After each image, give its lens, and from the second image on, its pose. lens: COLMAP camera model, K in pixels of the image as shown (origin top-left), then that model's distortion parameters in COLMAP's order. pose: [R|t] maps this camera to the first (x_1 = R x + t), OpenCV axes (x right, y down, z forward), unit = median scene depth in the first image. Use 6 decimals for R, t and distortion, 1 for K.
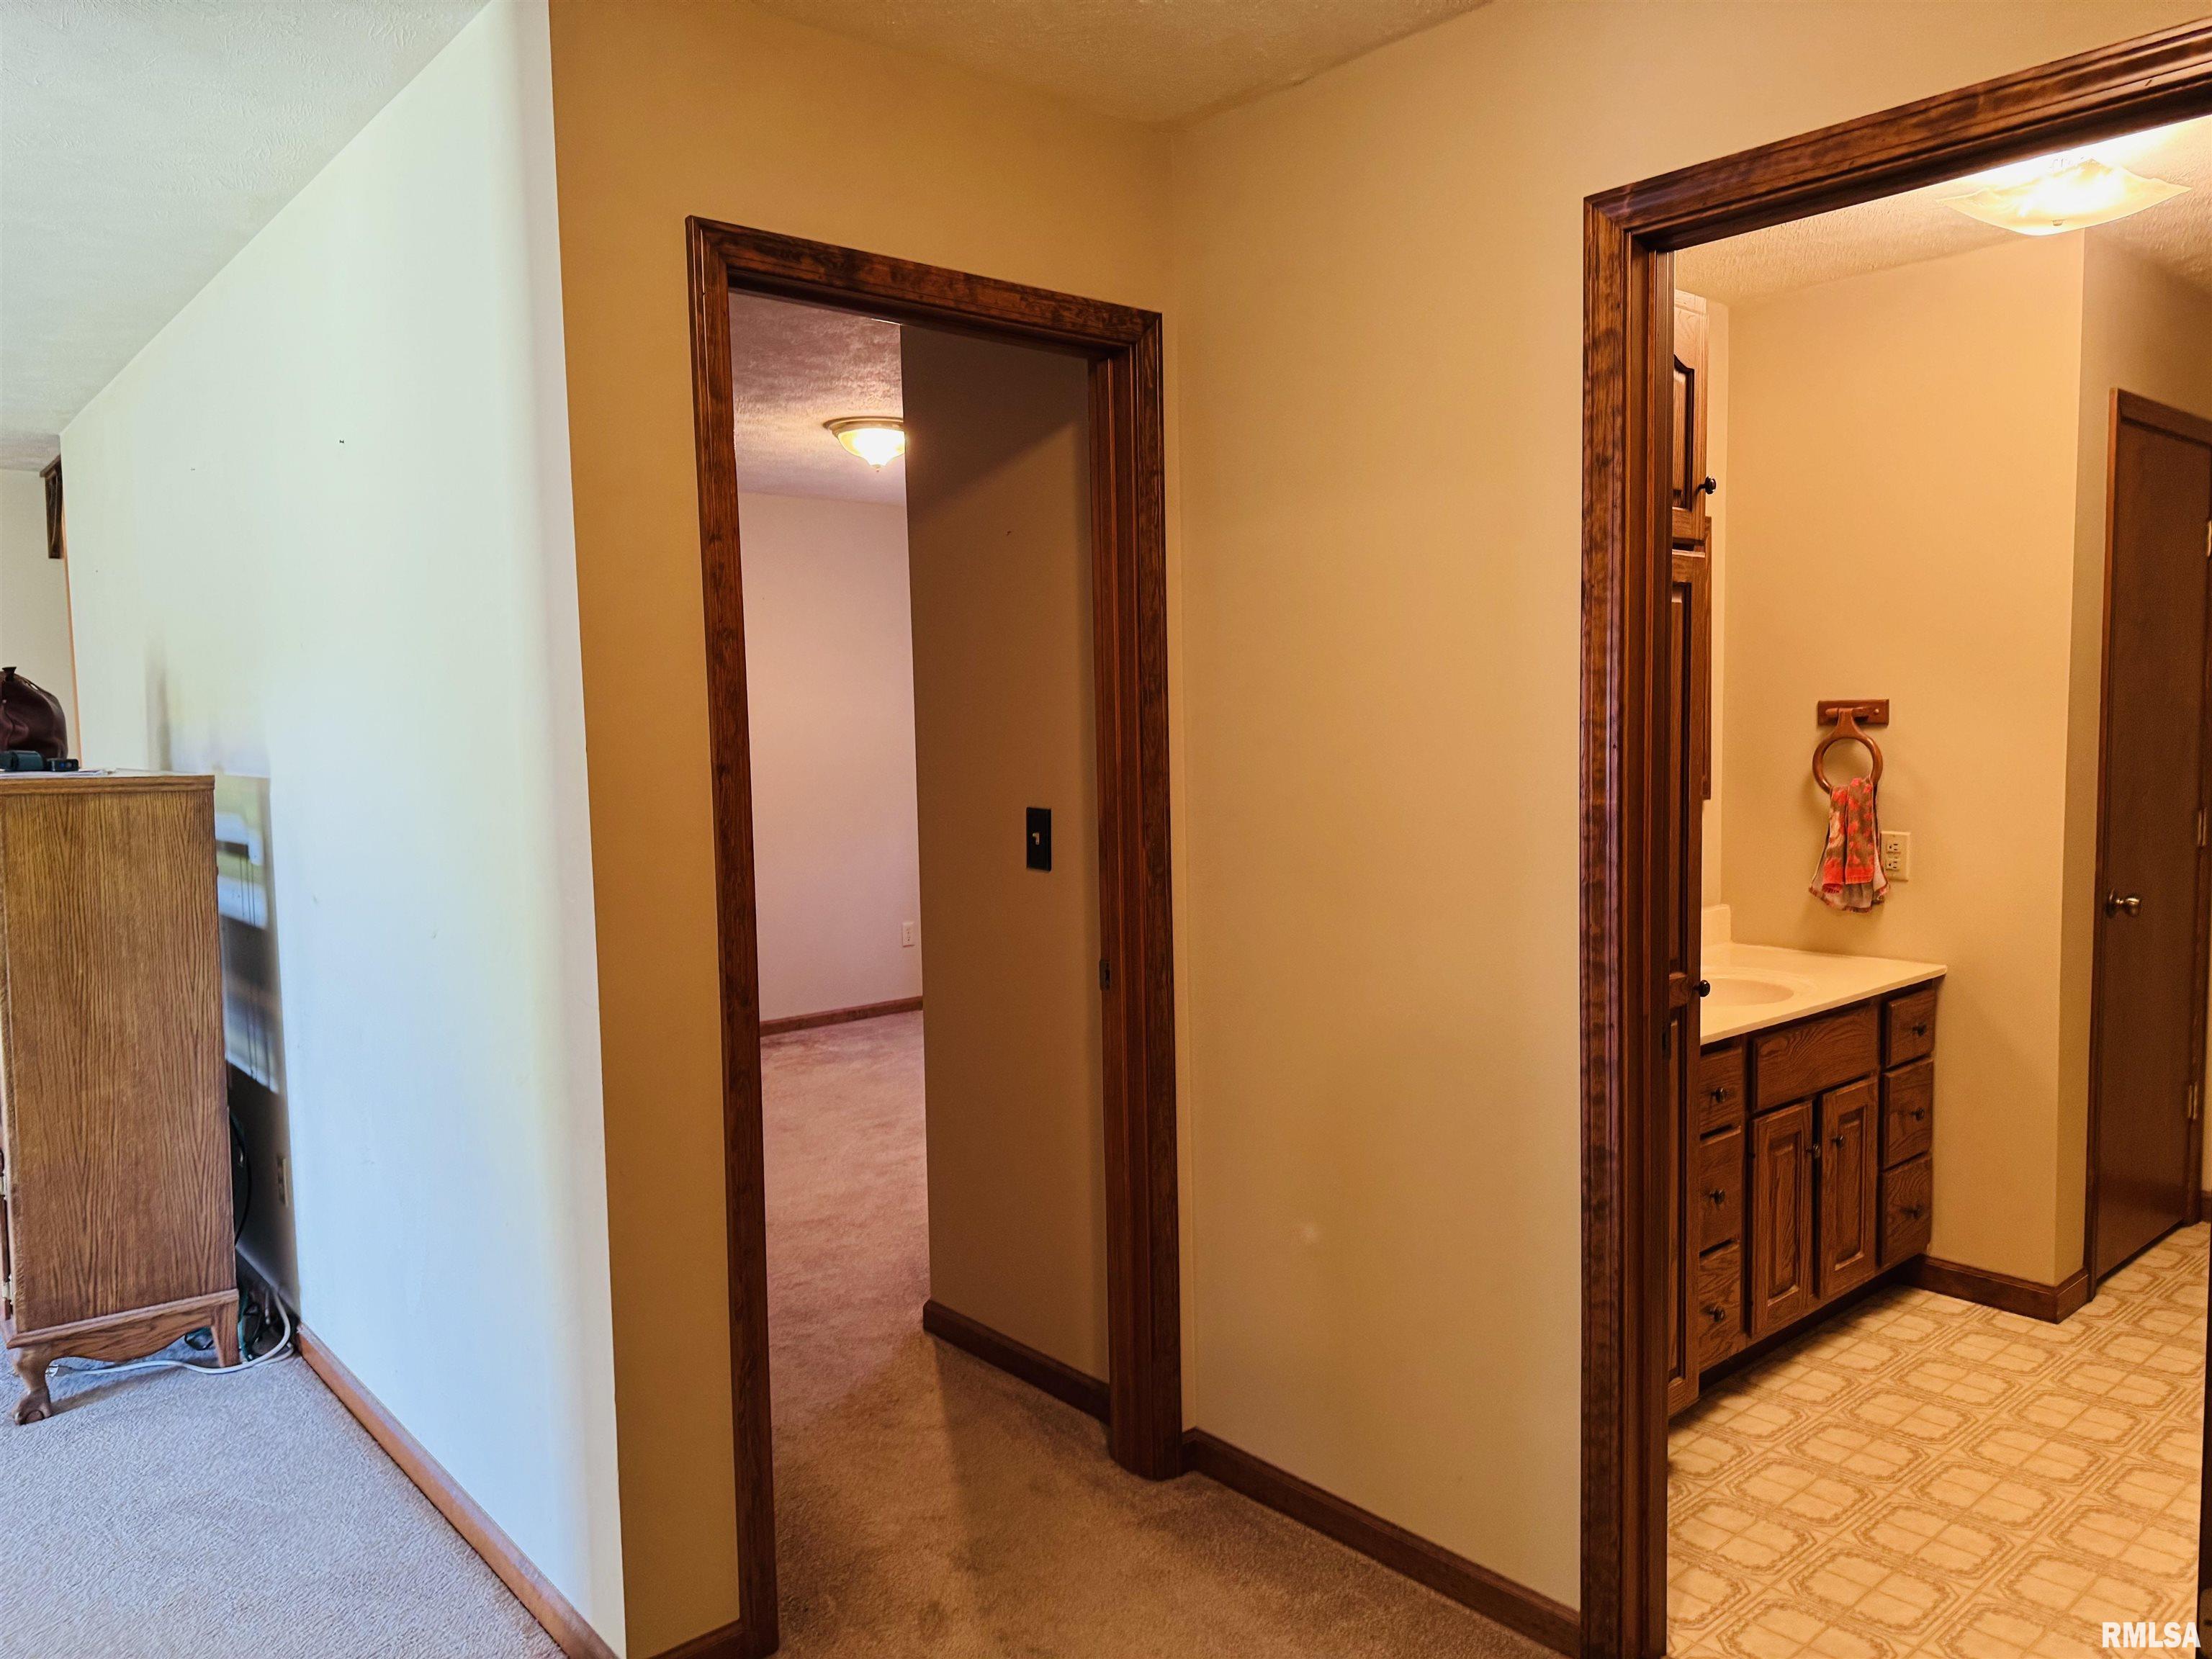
lens RADIAL K [[1528.6, 0, 1082.9], [0, 1528.6, 834.8], [0, 0, 1]] dist [0.007696, -0.031709]
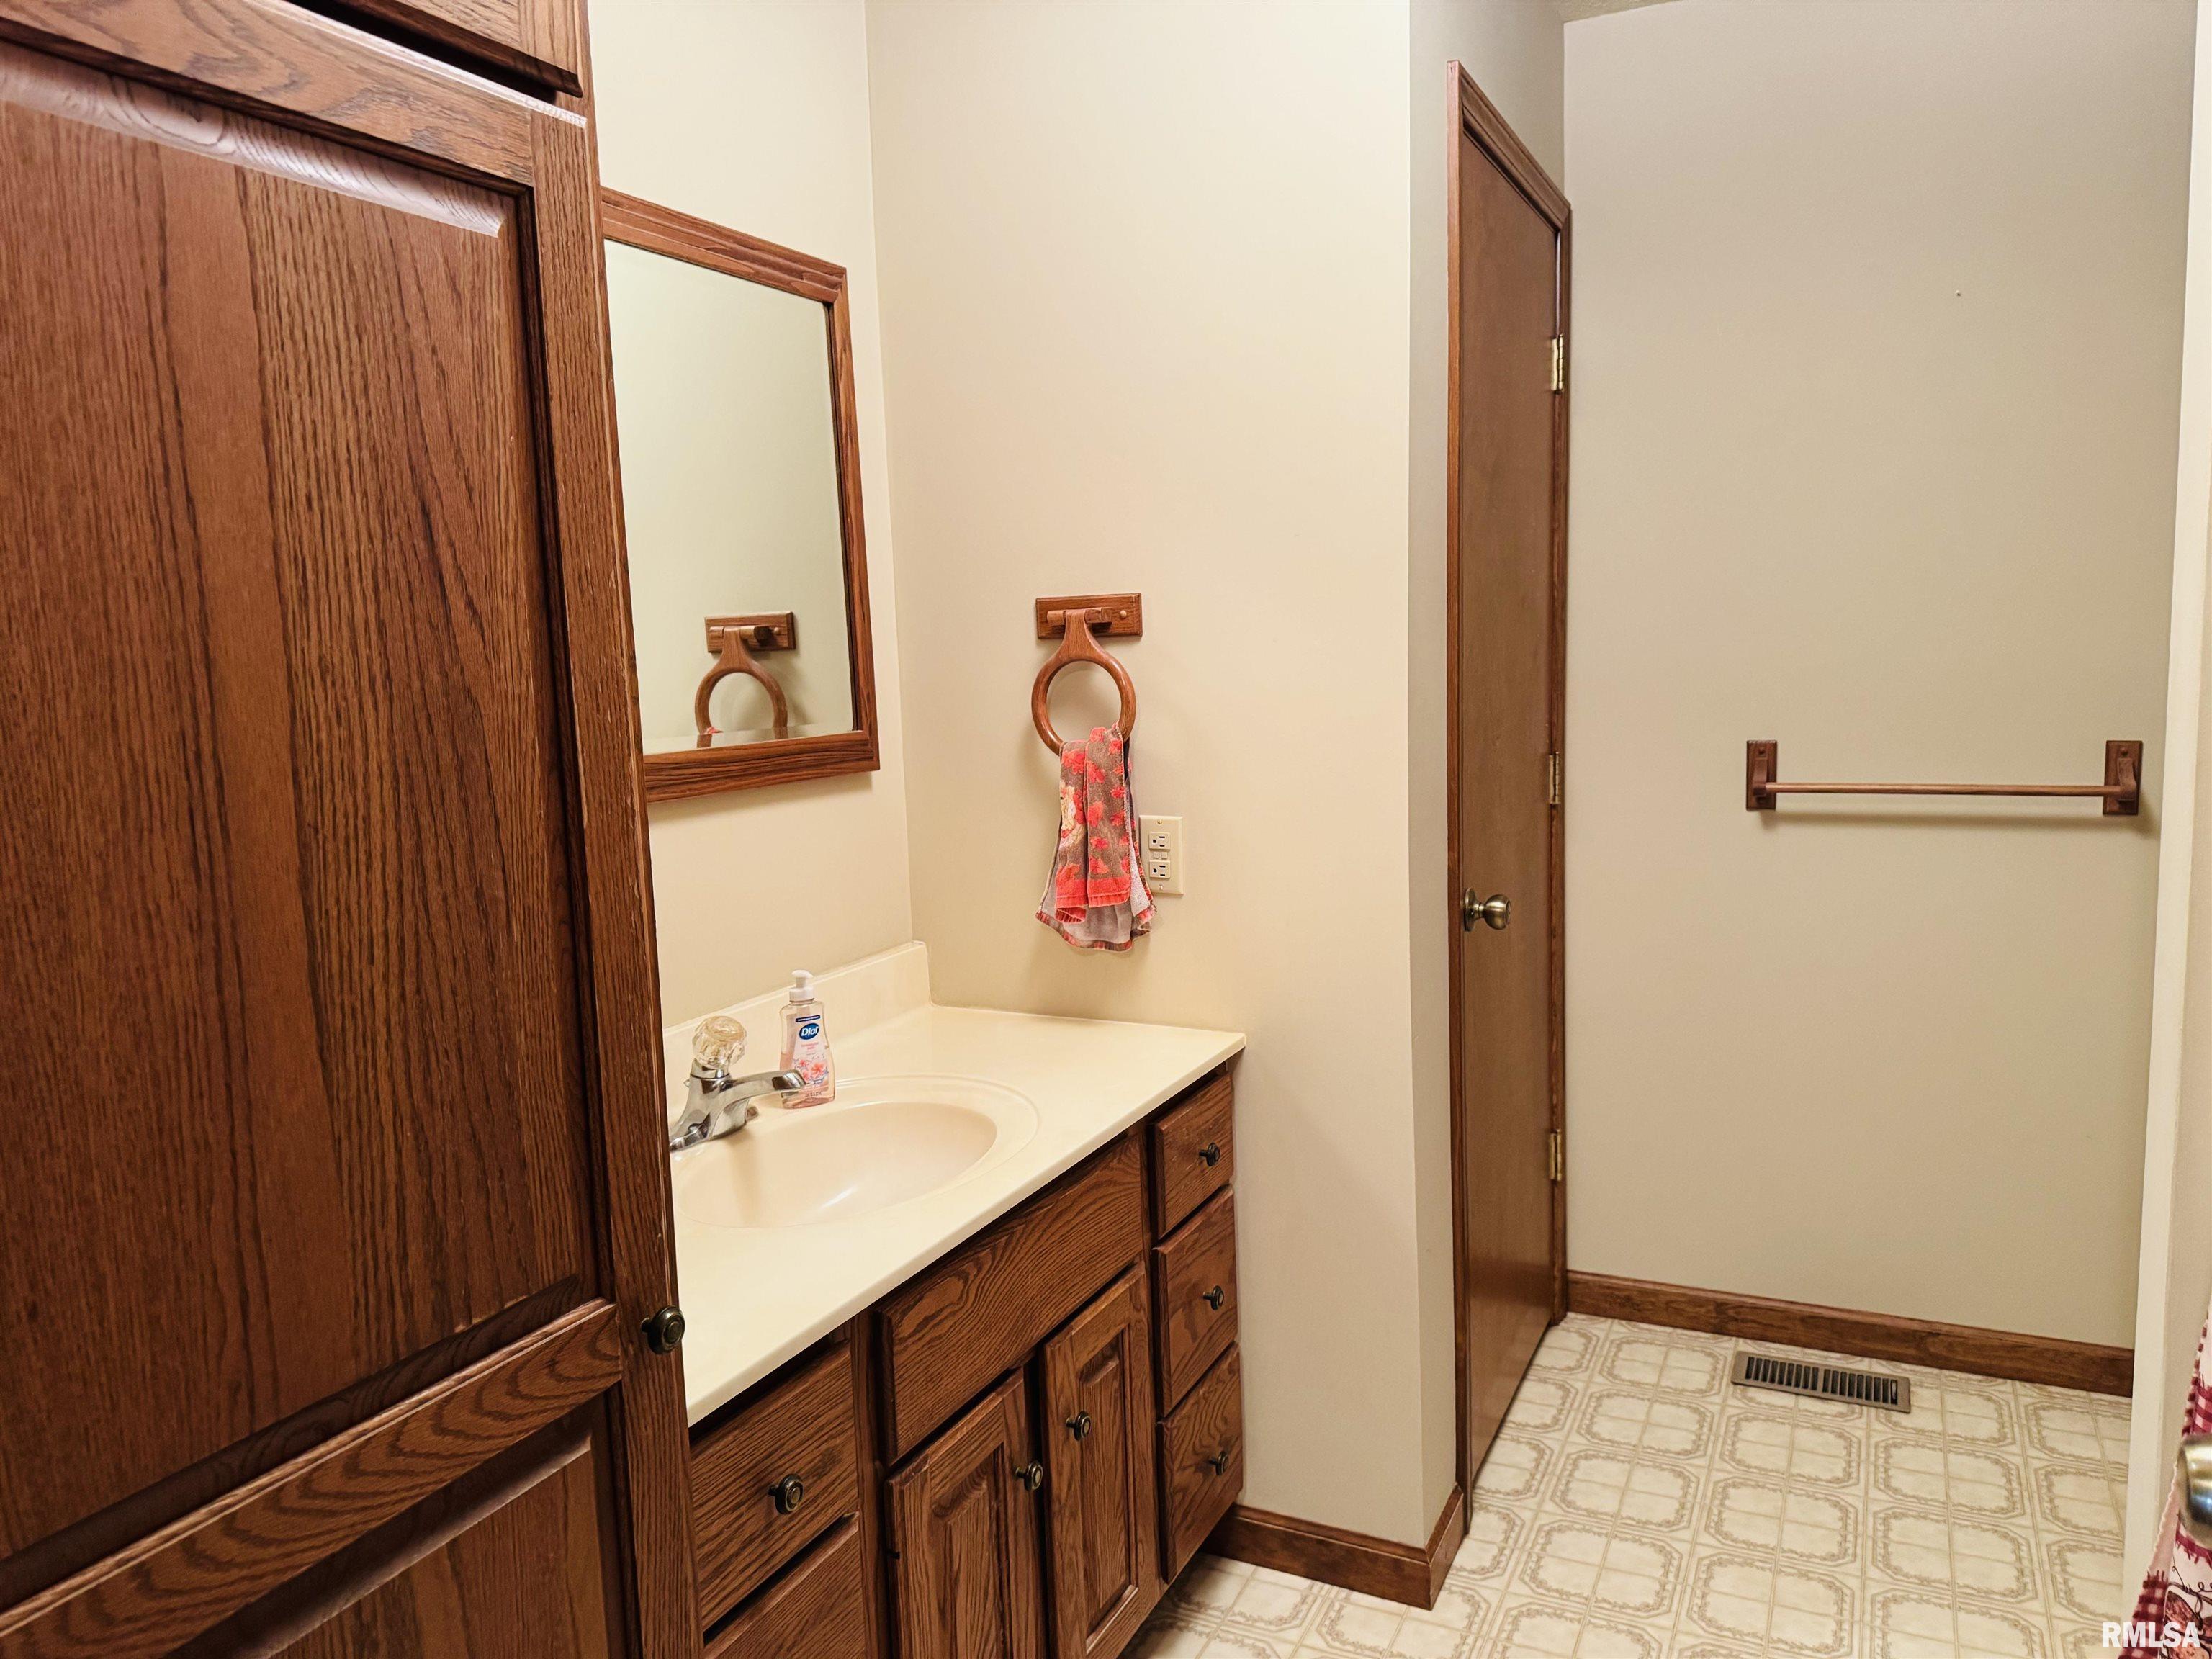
lens RADIAL K [[1528.6, 0, 1109.8], [0, 1528.6, 831.9], [0, 0, 1]] dist [0.007696, -0.031709]
pose [[0.909411, -0.061068, 0.411392, 0.272930], [0.046903, 0.997910, 0.044448, -0.023537], [-0.413246, -0.021126, 0.910374, 0.473312]]
